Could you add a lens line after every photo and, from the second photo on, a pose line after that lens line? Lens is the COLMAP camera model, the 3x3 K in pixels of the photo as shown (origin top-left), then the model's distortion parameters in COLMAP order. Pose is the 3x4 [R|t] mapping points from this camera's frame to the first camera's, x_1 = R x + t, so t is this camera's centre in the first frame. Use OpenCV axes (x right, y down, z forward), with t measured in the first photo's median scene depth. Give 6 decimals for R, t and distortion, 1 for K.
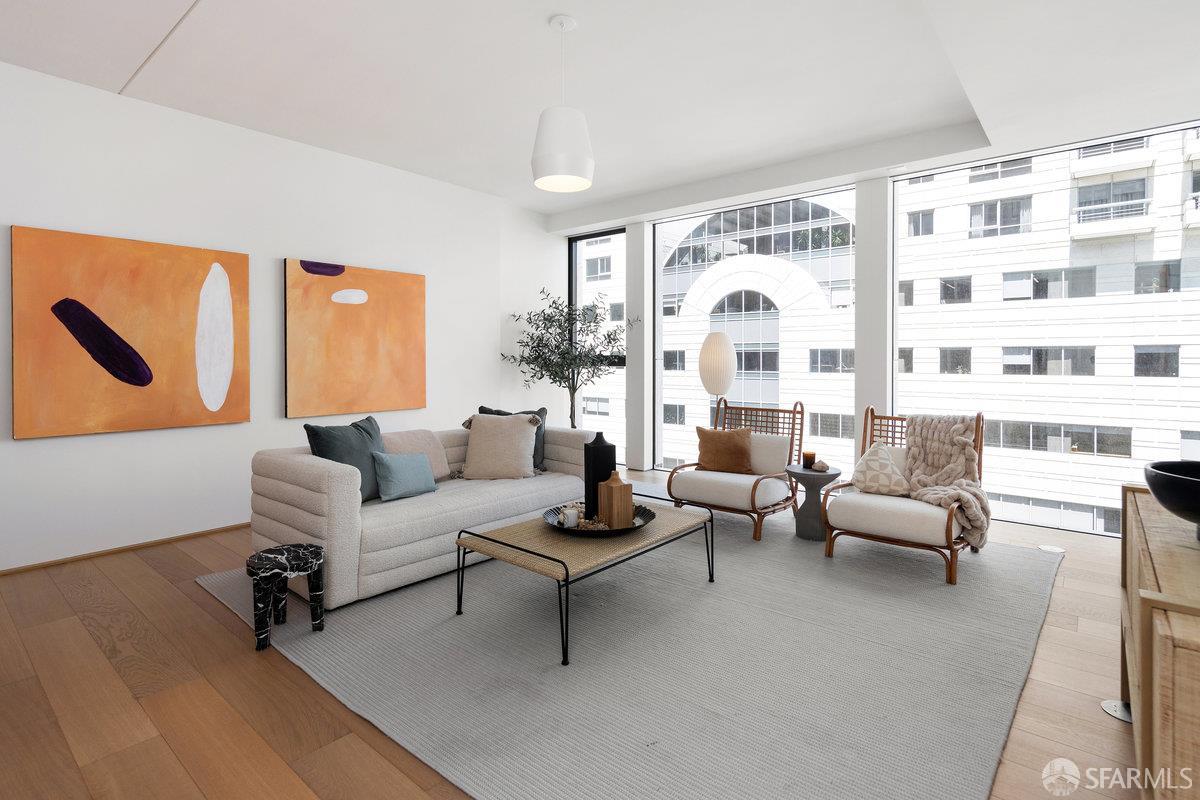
lens RADIAL K [[588.0, 0, 602.8], [0, 588.0, 365.4], [0, 0, 1]] dist [0.001580, 0.000271]
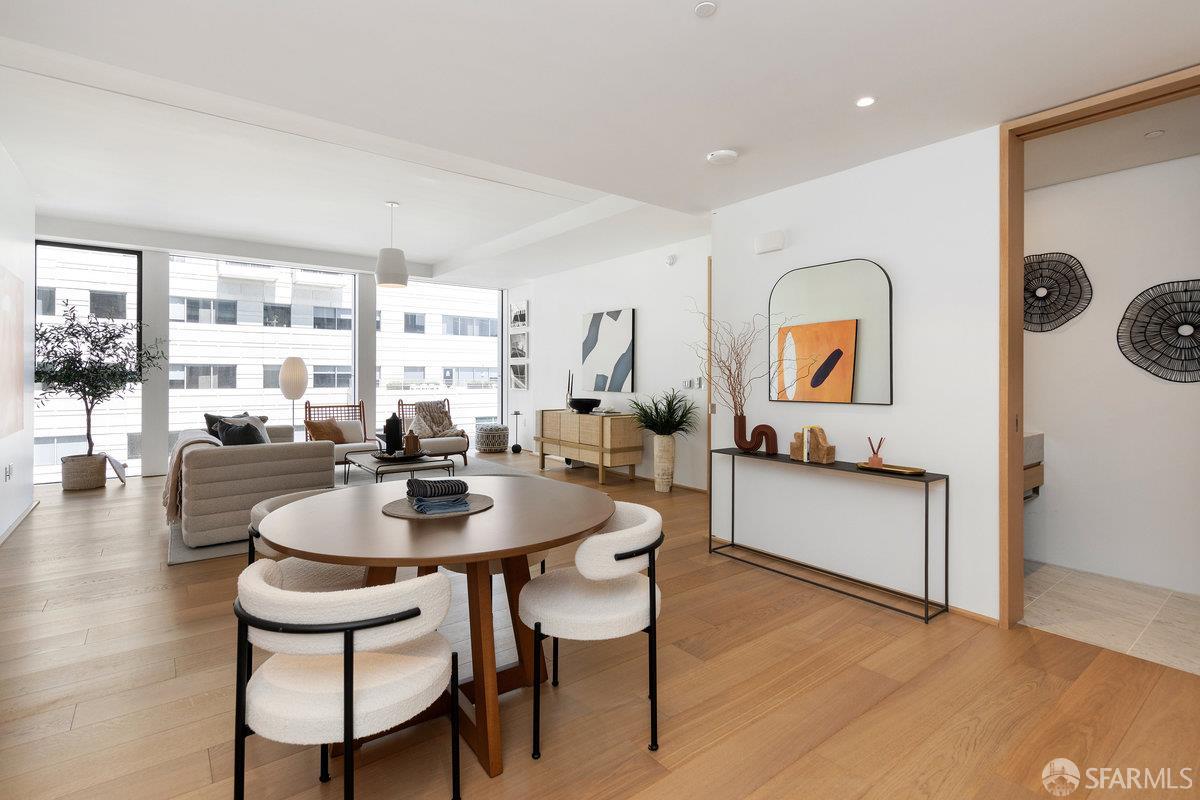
lens RADIAL K [[570.4, 0, 600.9], [0, 570.4, 368.1], [0, 0, 1]] dist [0.001108, 0.000068]
pose [[0.209385, 0.014289, 0.977729, -0.815995], [0.007721, 0.999838, -0.016266, 0.000731], [-0.977803, 0.010955, 0.209240, -0.035649]]
